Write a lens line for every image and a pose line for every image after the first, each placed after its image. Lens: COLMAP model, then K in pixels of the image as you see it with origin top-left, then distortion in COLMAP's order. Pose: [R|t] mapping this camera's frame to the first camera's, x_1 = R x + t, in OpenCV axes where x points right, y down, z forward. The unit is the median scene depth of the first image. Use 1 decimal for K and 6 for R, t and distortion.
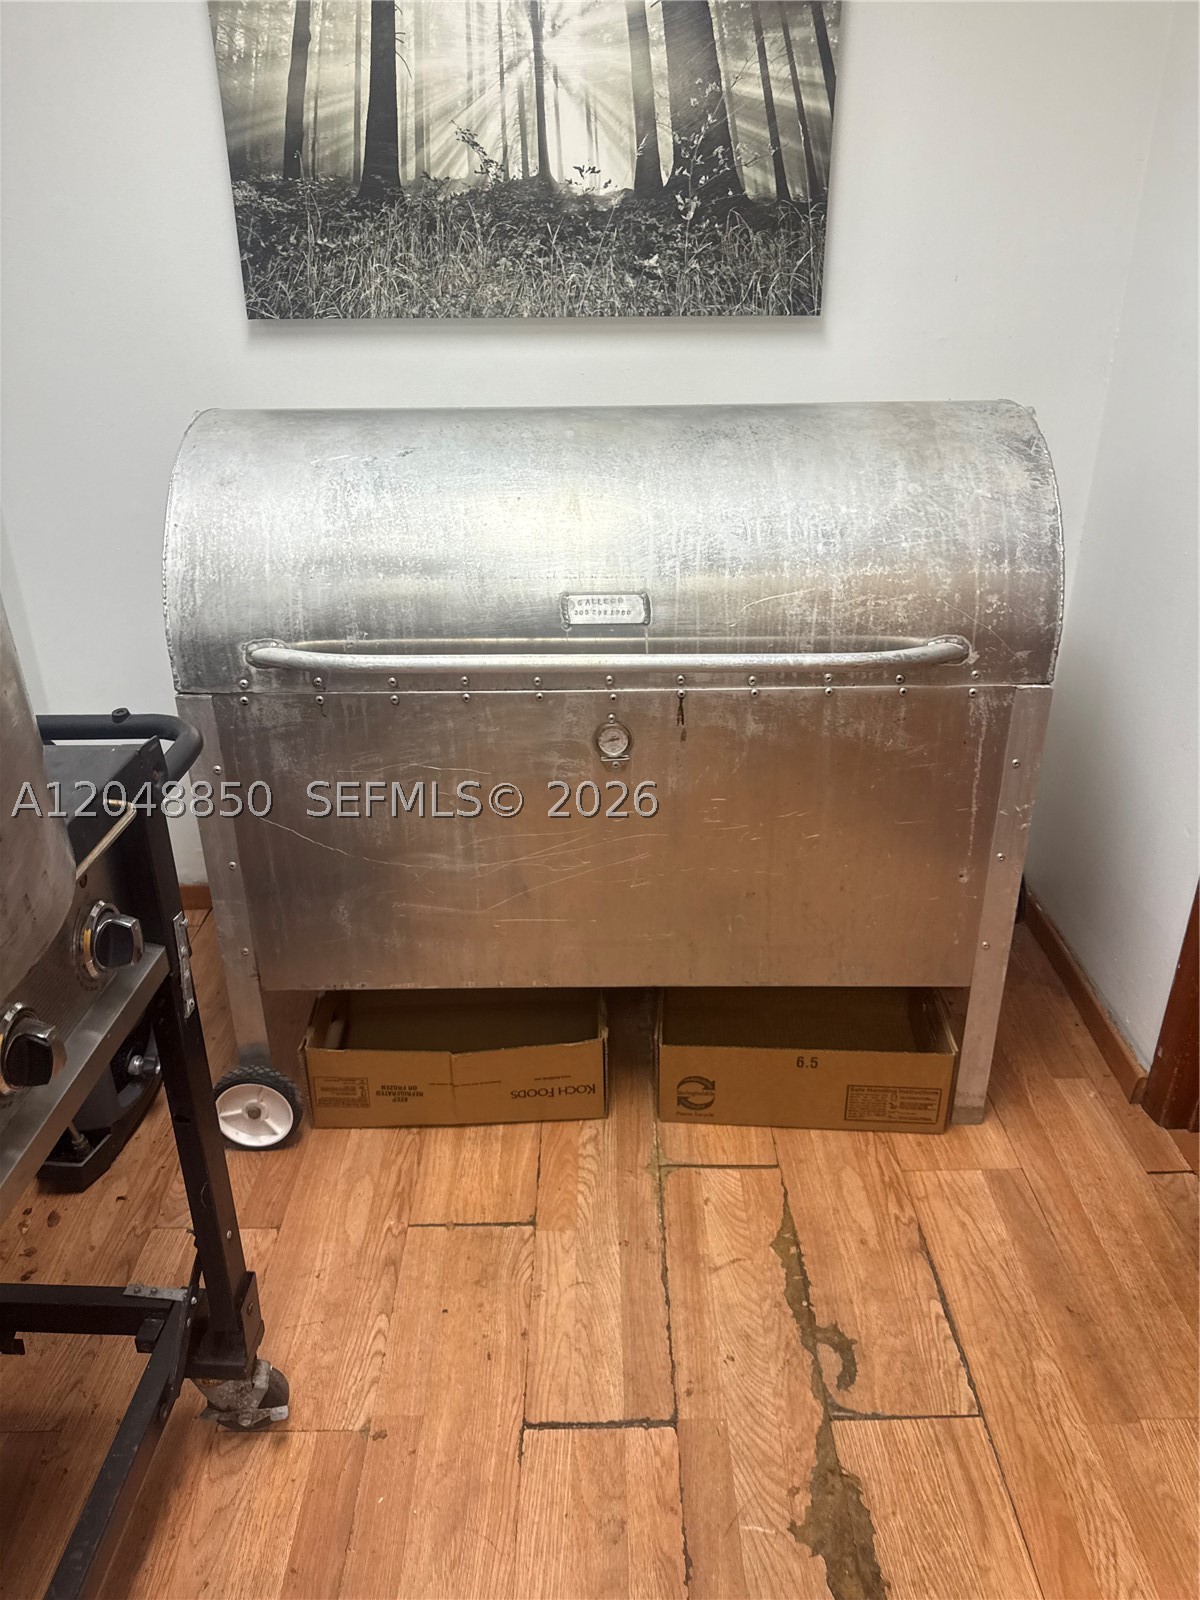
lens RADIAL K [[1109.2, 0, 600.0], [0, 1109.2, 800.0], [0, 0, 1]] dist [0.065778, -0.085497]
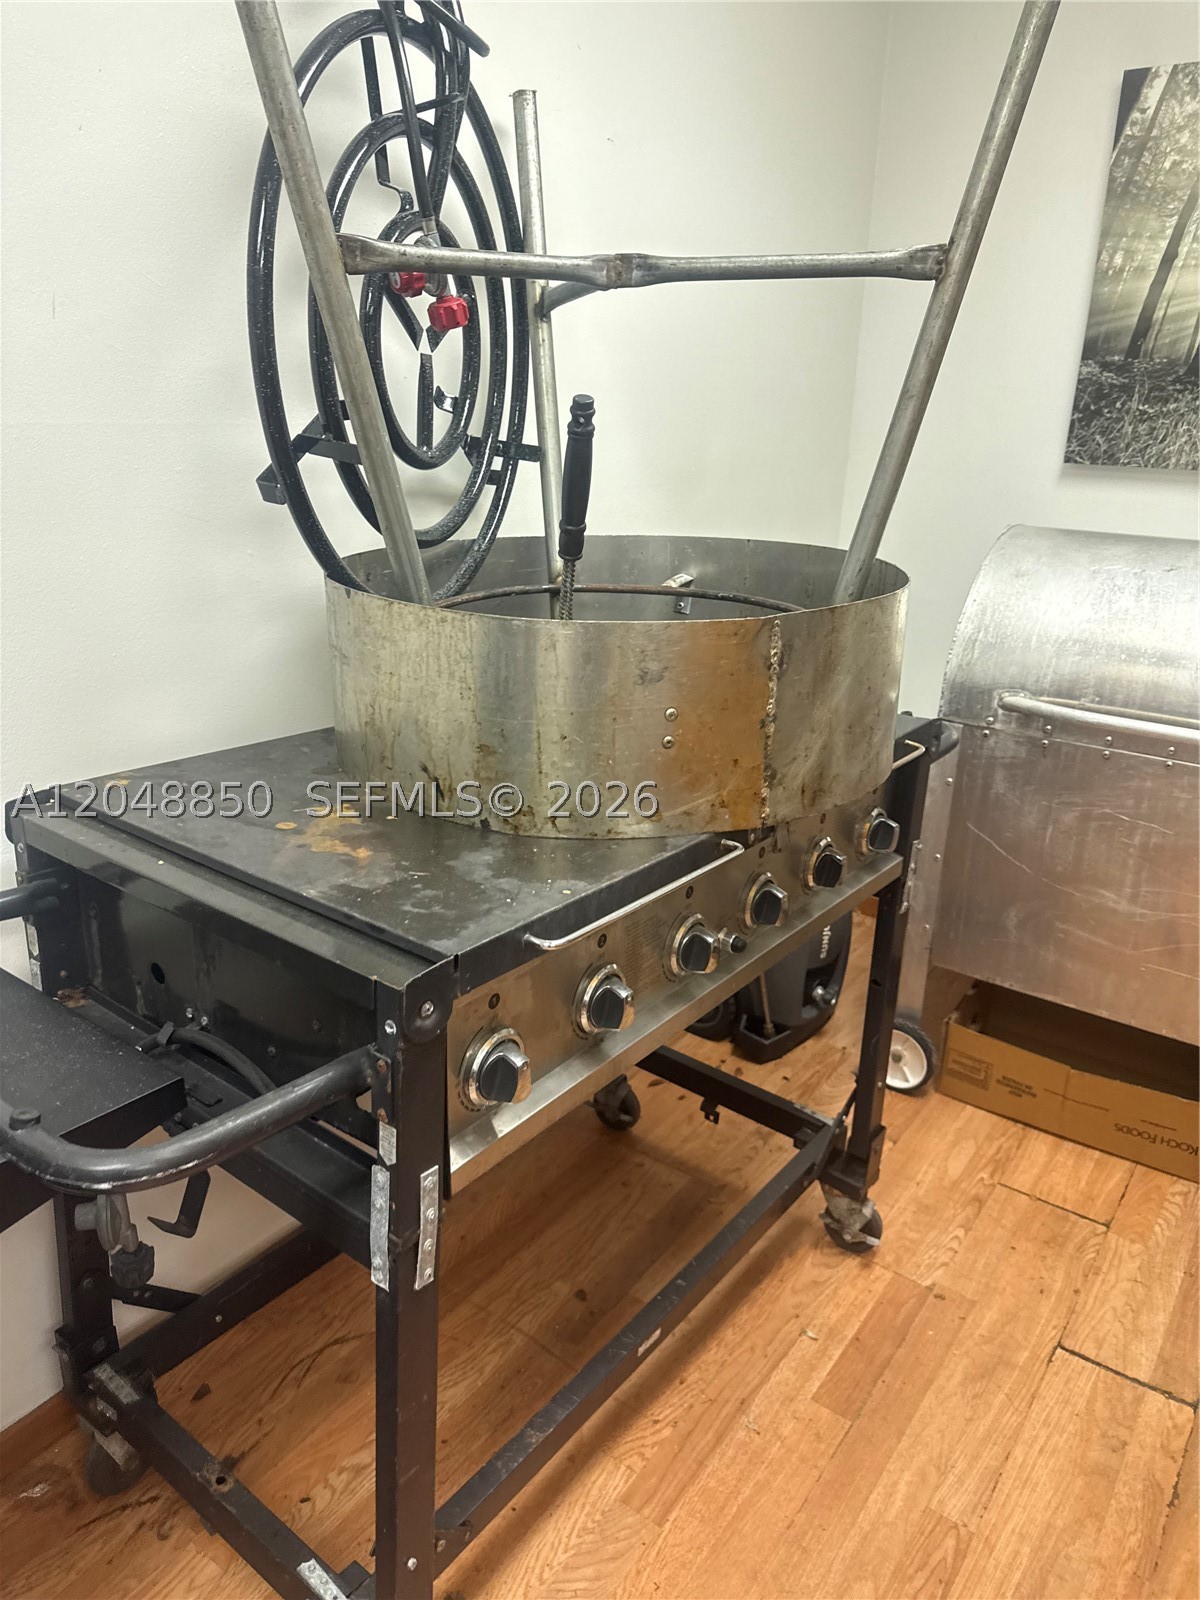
lens RADIAL K [[1145.0, 0, 600.0], [0, 1145.0, 800.0], [0, 0, 1]] dist [0.019745, -0.026914]
pose [[0.808925, 0.223921, -0.543599, 0.062639], [-0.289425, 0.956497, -0.036688, 0.158724], [0.511736, 0.187009, 0.838543, -0.334925]]
